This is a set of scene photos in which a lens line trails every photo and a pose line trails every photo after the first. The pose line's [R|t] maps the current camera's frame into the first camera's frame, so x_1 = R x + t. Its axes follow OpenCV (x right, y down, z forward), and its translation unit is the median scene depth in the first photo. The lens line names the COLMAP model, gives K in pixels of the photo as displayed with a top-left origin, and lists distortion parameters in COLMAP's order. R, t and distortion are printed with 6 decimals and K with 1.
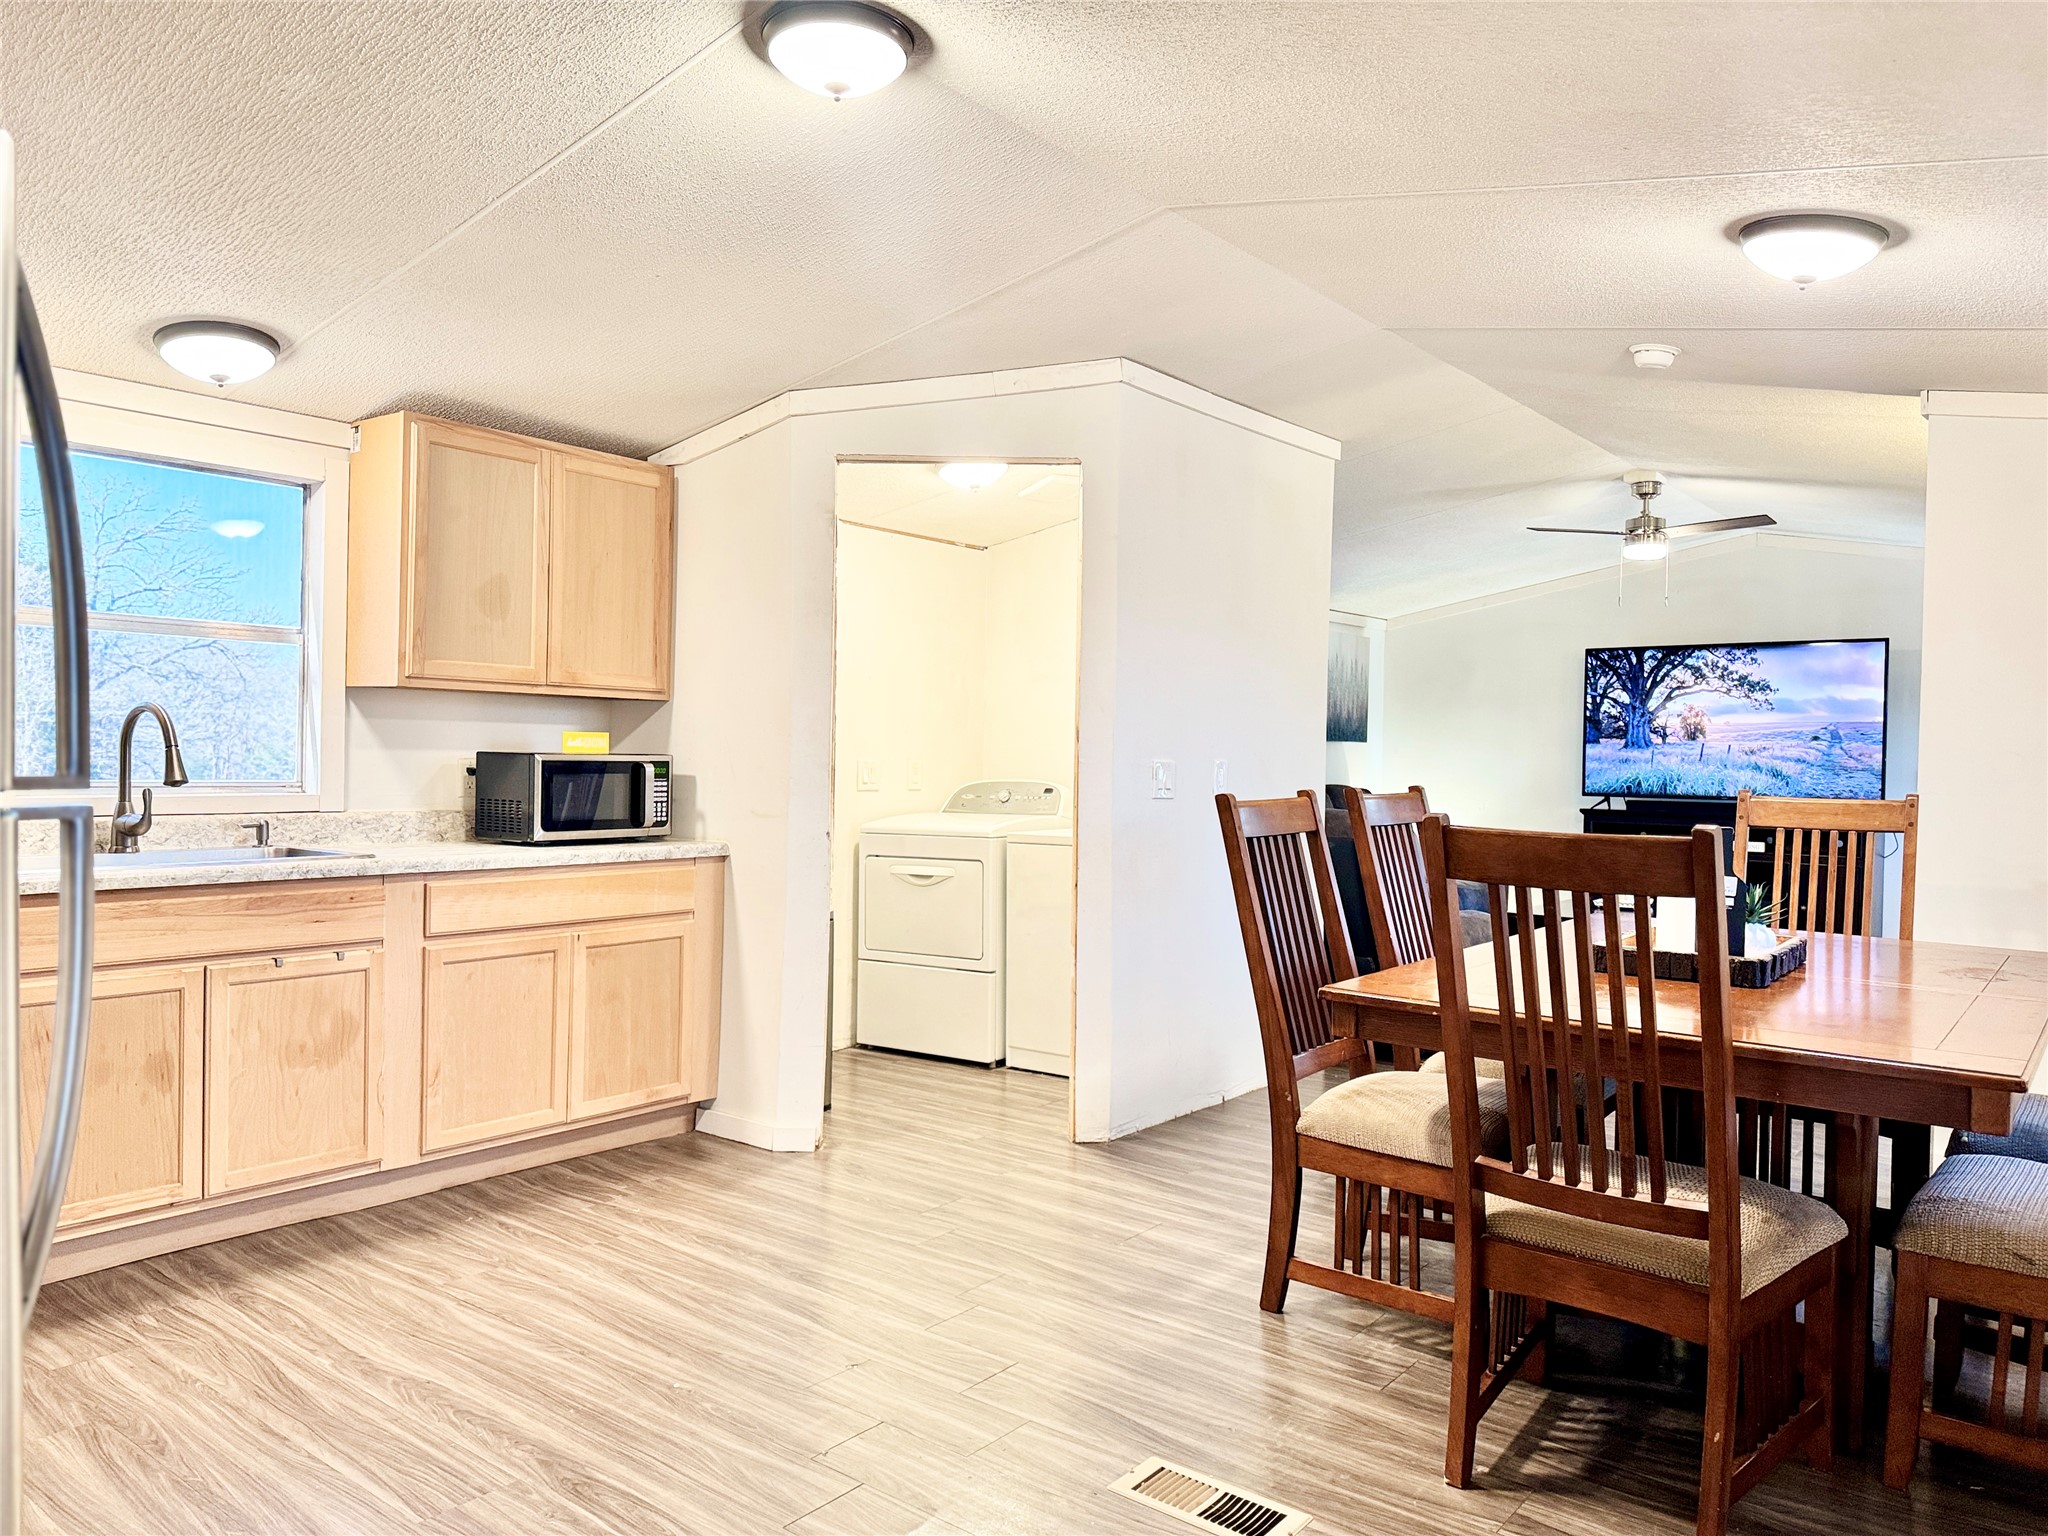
lens RADIAL K [[1433.5, 0, 1043.9], [0, 1433.5, 783.0], [0, 0, 1]] dist [0.093496, -0.126049]
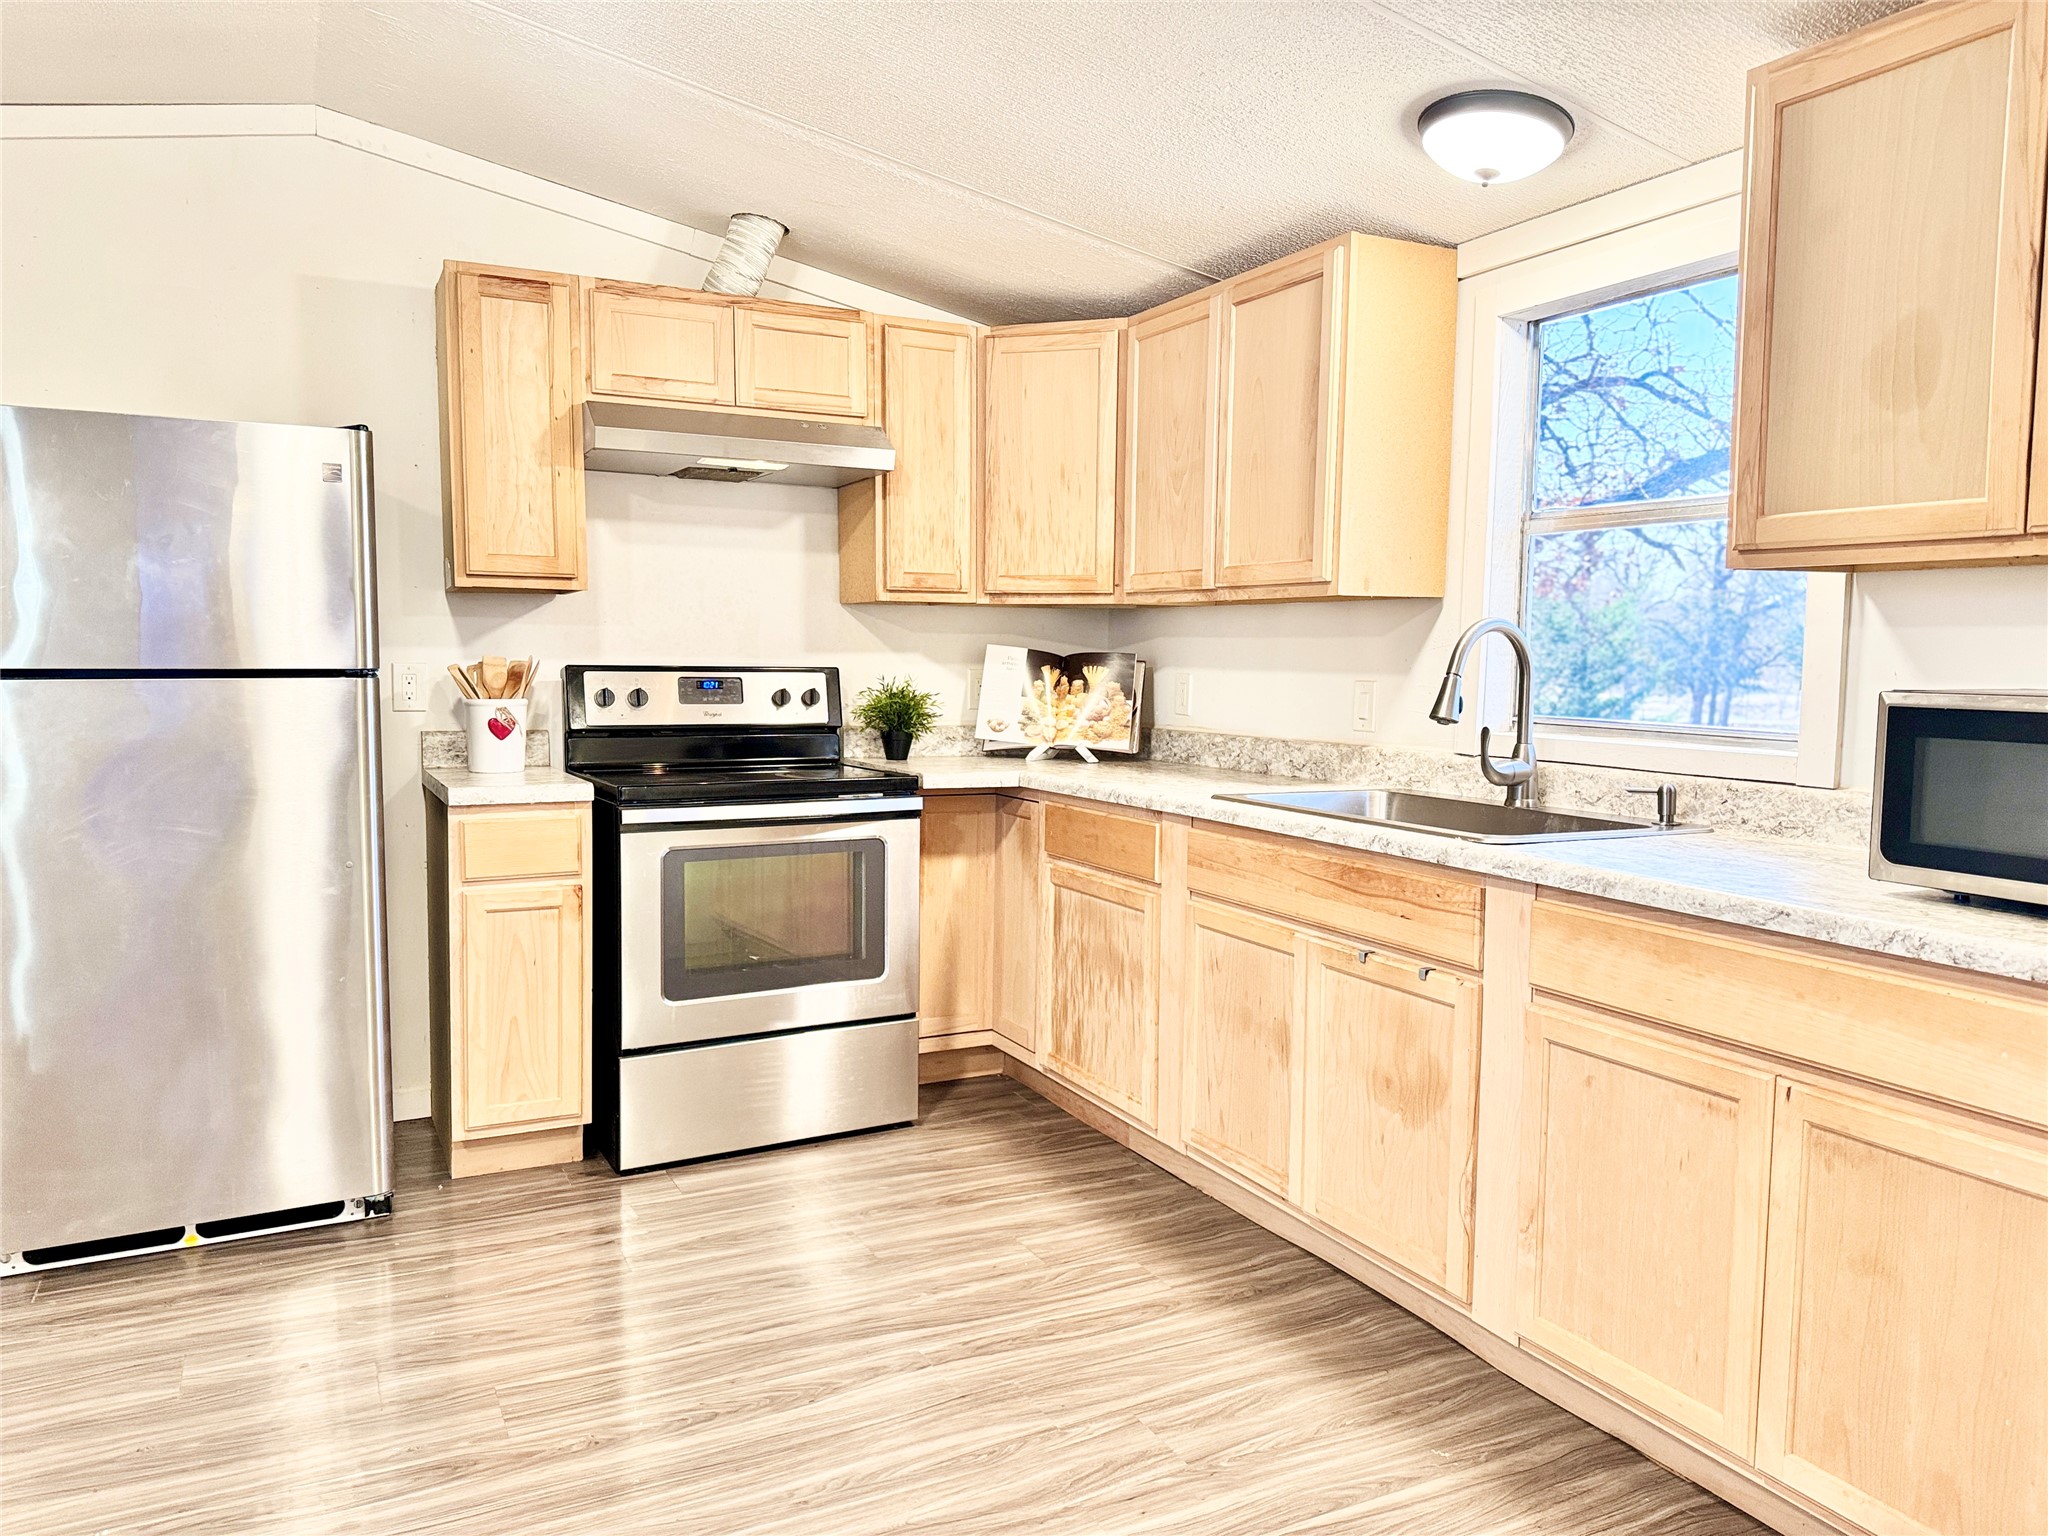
lens RADIAL K [[1433.5, 0, 1013.9], [0, 1433.5, 770.9], [0, 0, 1]] dist [0.093496, -0.126049]
pose [[-0.419268, 0.054935, -0.906199, 0.219335], [-0.039213, 0.996140, 0.078530, -0.024063], [0.907015, 0.068460, -0.415496, 1.108772]]
